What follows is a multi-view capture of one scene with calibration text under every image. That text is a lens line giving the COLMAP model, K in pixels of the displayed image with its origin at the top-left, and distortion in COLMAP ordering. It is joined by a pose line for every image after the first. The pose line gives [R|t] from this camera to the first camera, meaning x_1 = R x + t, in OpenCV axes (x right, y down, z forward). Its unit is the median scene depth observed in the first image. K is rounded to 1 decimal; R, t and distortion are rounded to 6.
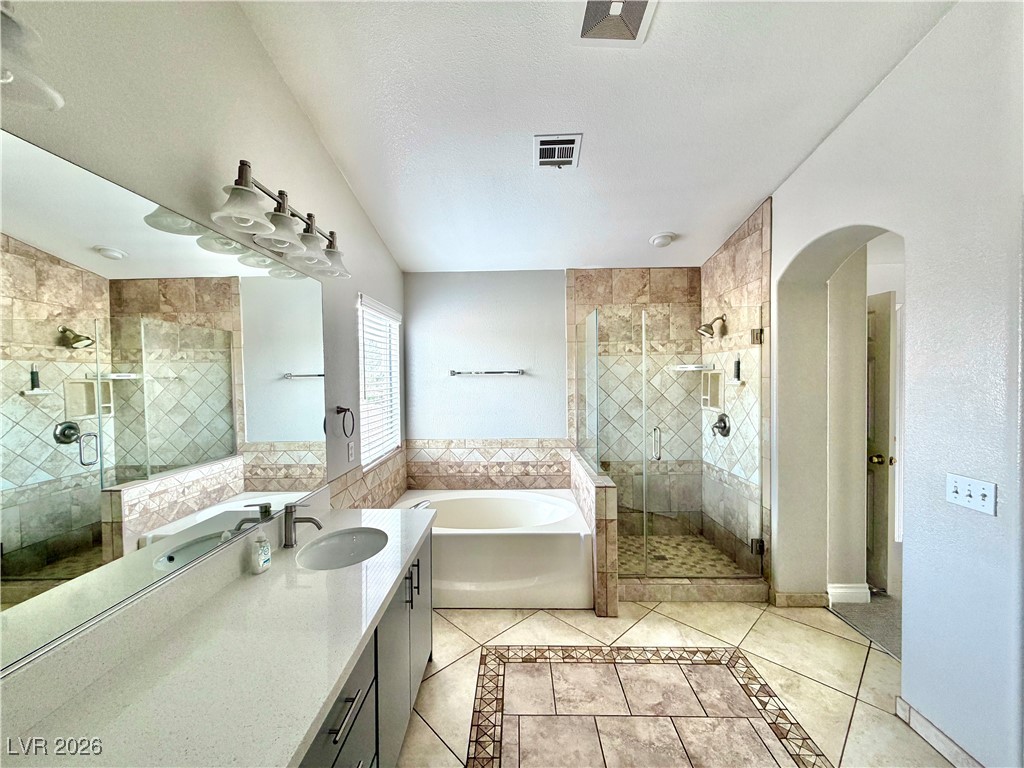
lens RADIAL K [[406.2, 0, 508.1], [0, 406.2, 385.2], [0, 0, 1]] dist [-0.001152, -0.000006]
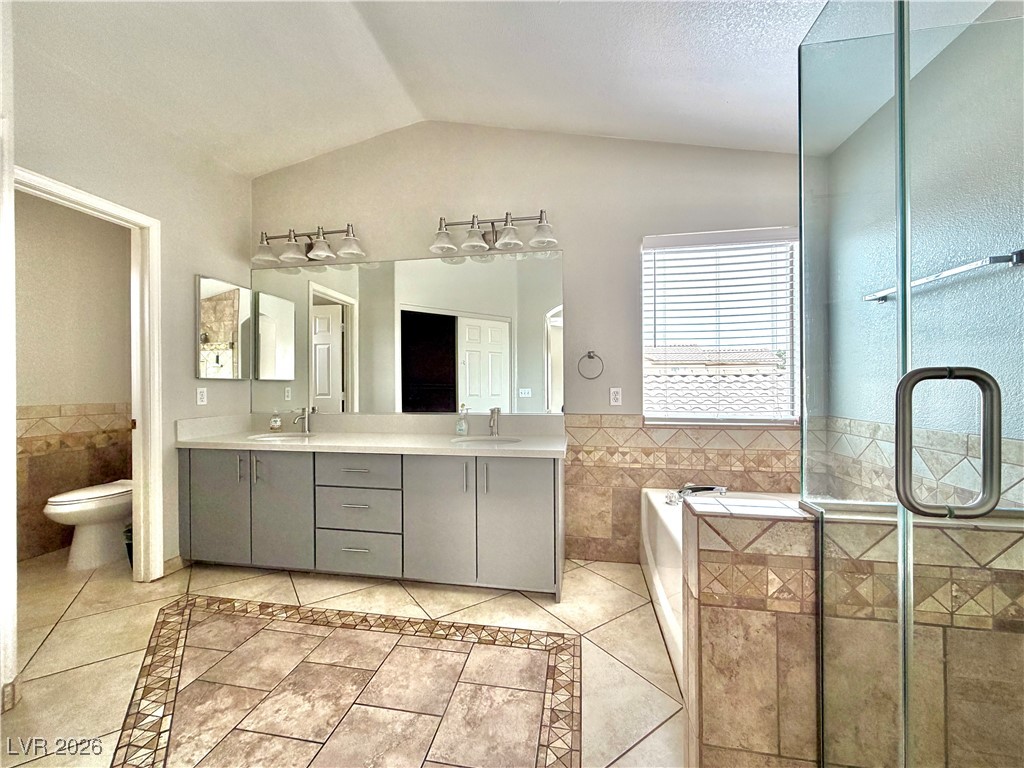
lens RADIAL K [[406.2, 0, 508.1], [0, 406.2, 385.2], [0, 0, 1]] dist [-0.001152, -0.000006]
pose [[-0.152621, 0.010592, -0.988228, 0.804426], [-0.016325, 0.999779, 0.013237, 0.147252], [0.988150, 0.018153, -0.152414, 1.042813]]
